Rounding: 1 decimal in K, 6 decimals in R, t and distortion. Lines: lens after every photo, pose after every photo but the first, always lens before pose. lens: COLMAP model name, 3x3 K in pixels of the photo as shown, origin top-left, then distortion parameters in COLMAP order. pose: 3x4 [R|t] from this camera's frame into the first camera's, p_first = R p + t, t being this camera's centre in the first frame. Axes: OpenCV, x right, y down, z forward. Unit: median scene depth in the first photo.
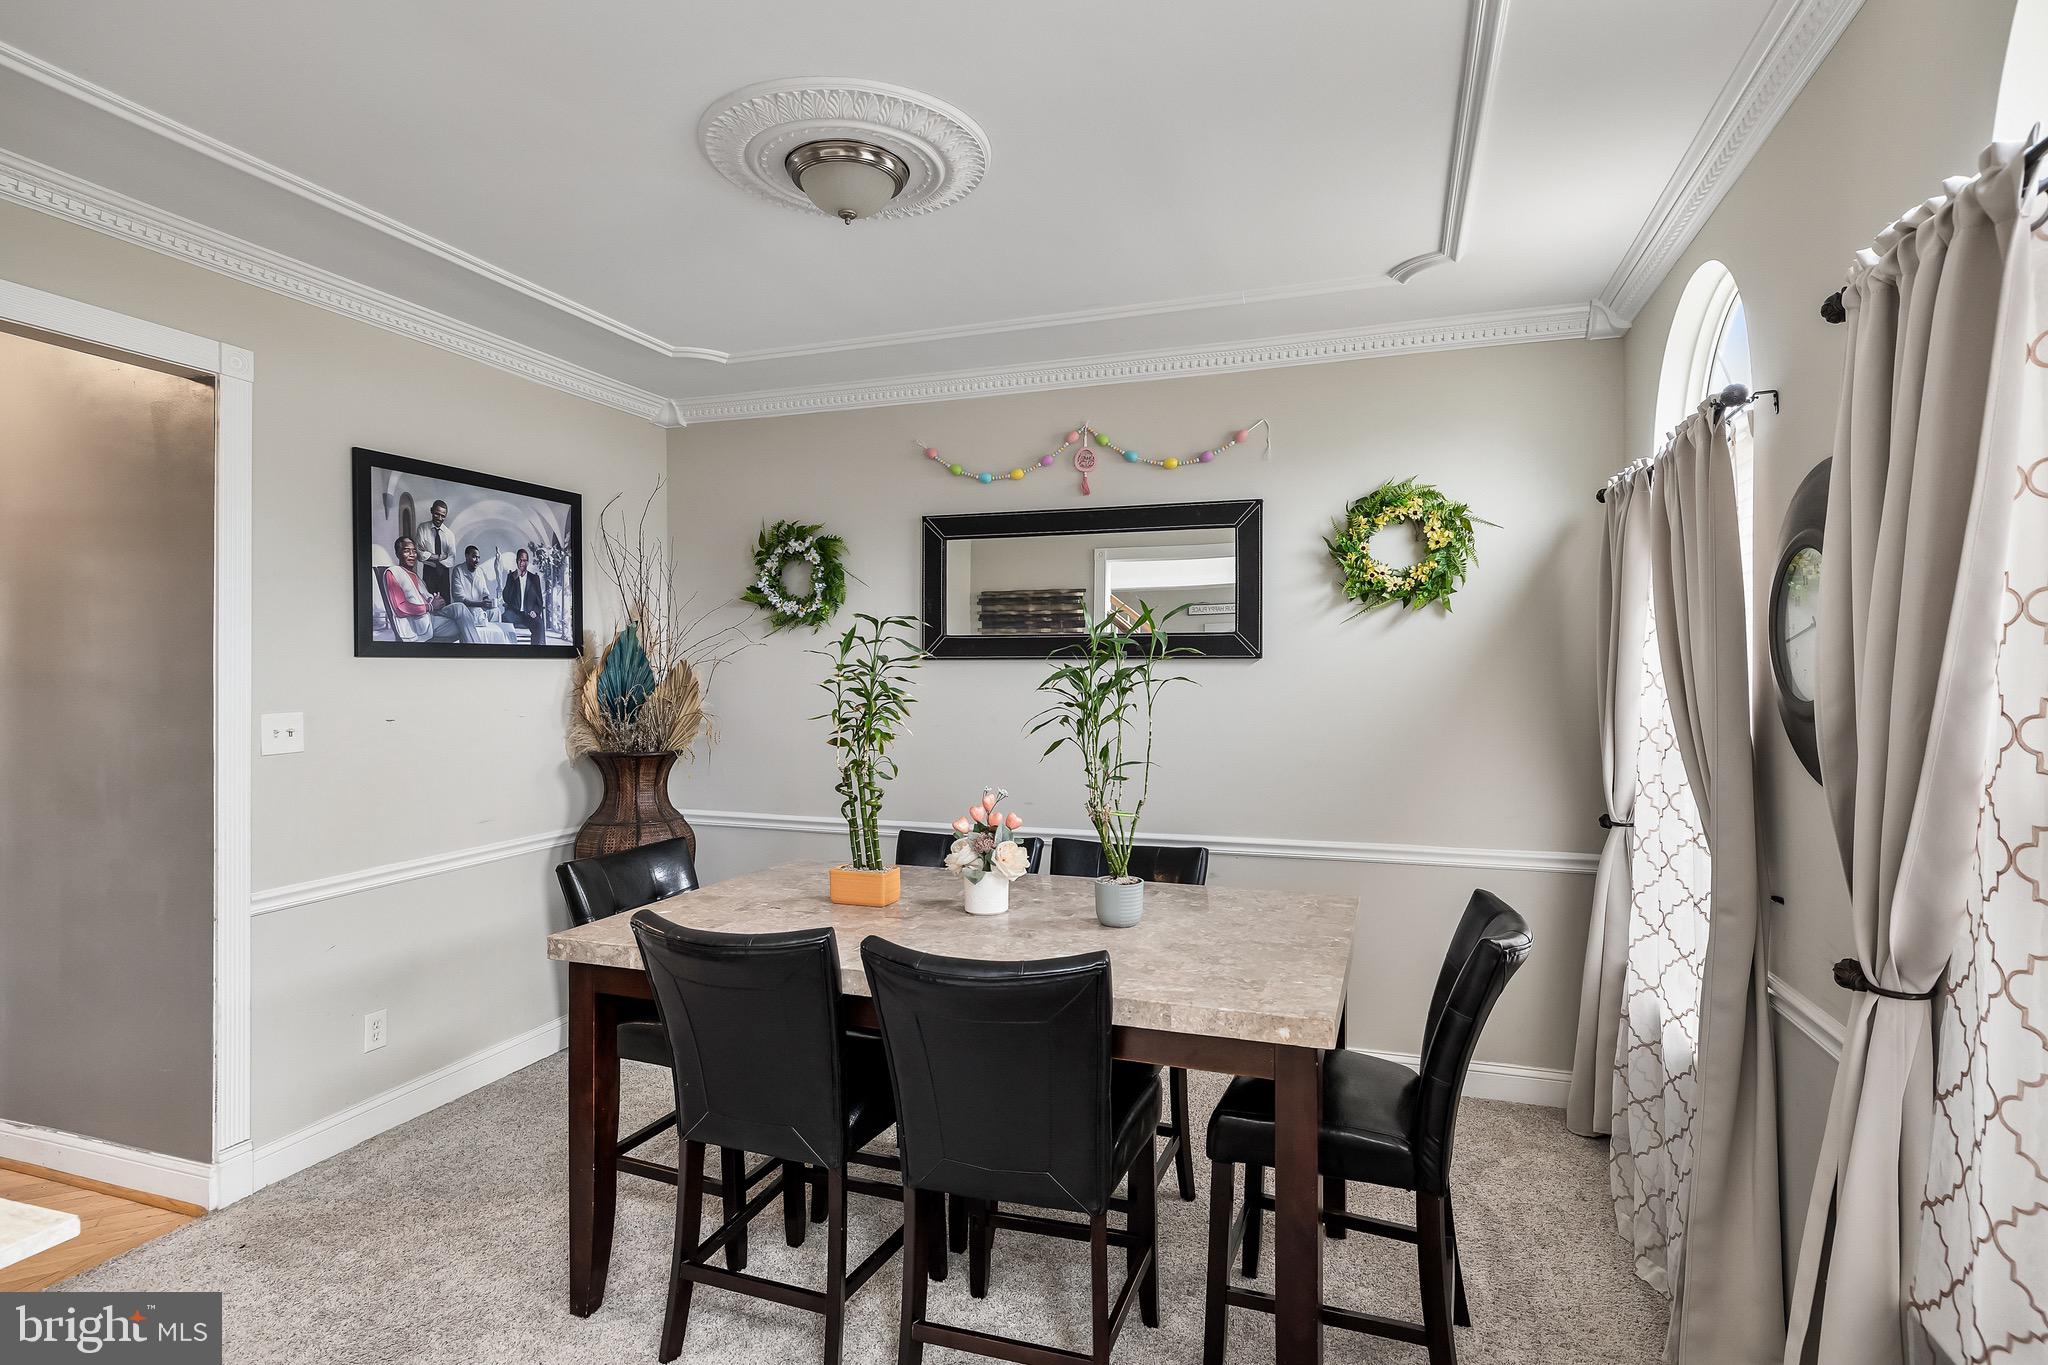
lens RADIAL K [[1037.8, 0, 1023.3], [0, 1037.8, 686.5], [0, 0, 1]] dist [-0.002916, 0.002871]
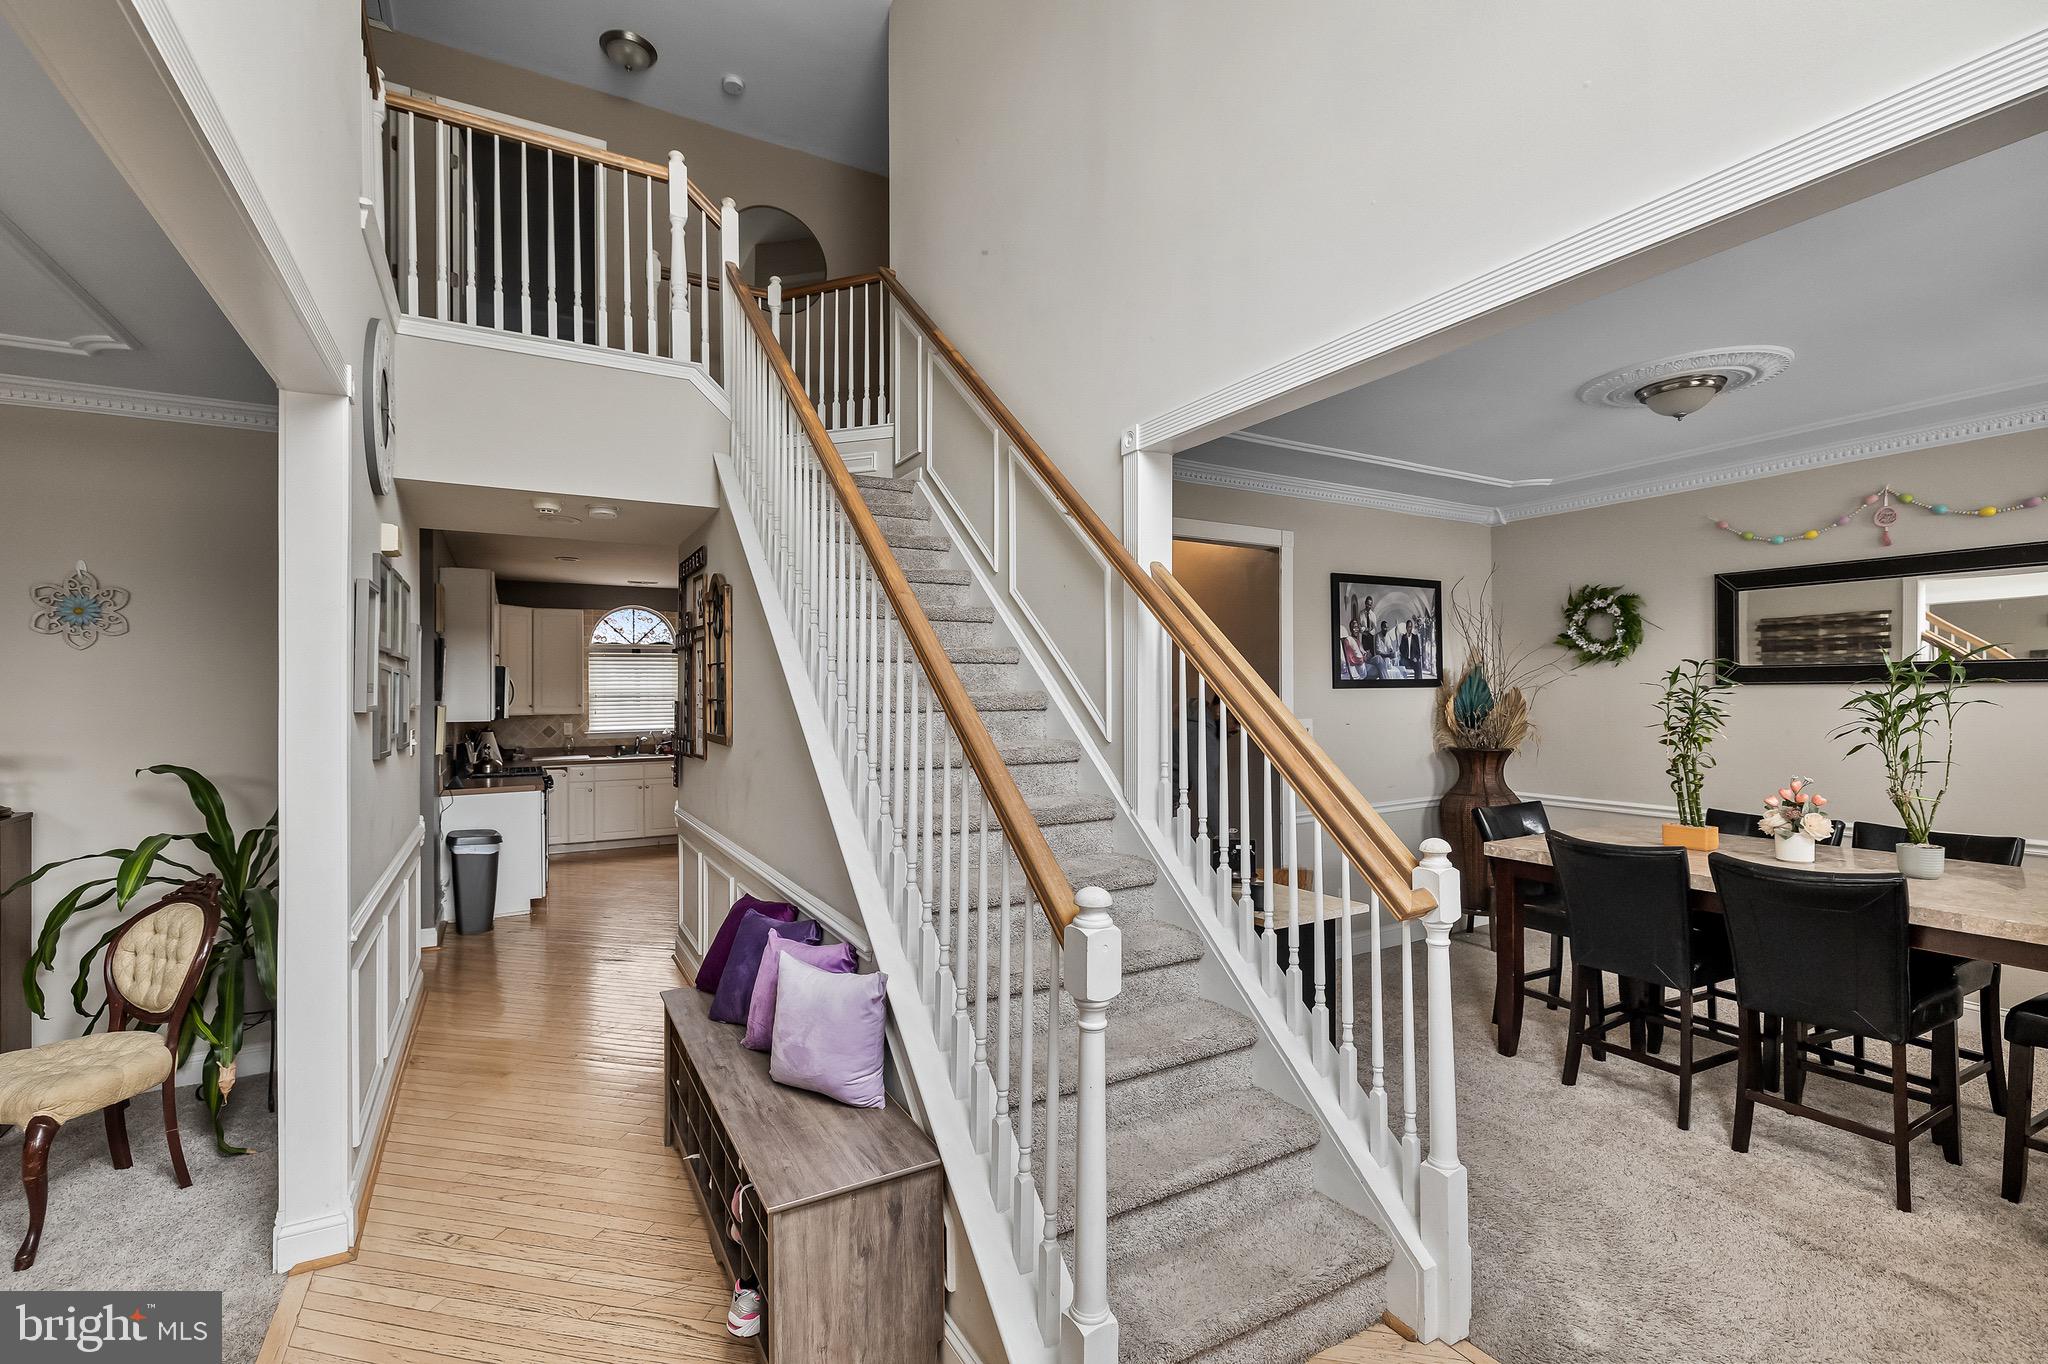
lens RADIAL K [[896.1, 0, 1032.4], [0, 896.1, 688.2], [0, 0, 1]] dist [-0.009435, 0.001014]
pose [[0.757255, -0.009271, -0.653054, -0.021384], [-0.002122, 0.999859, -0.016654, -0.002107], [0.653116, 0.013997, 0.757128, -0.499662]]
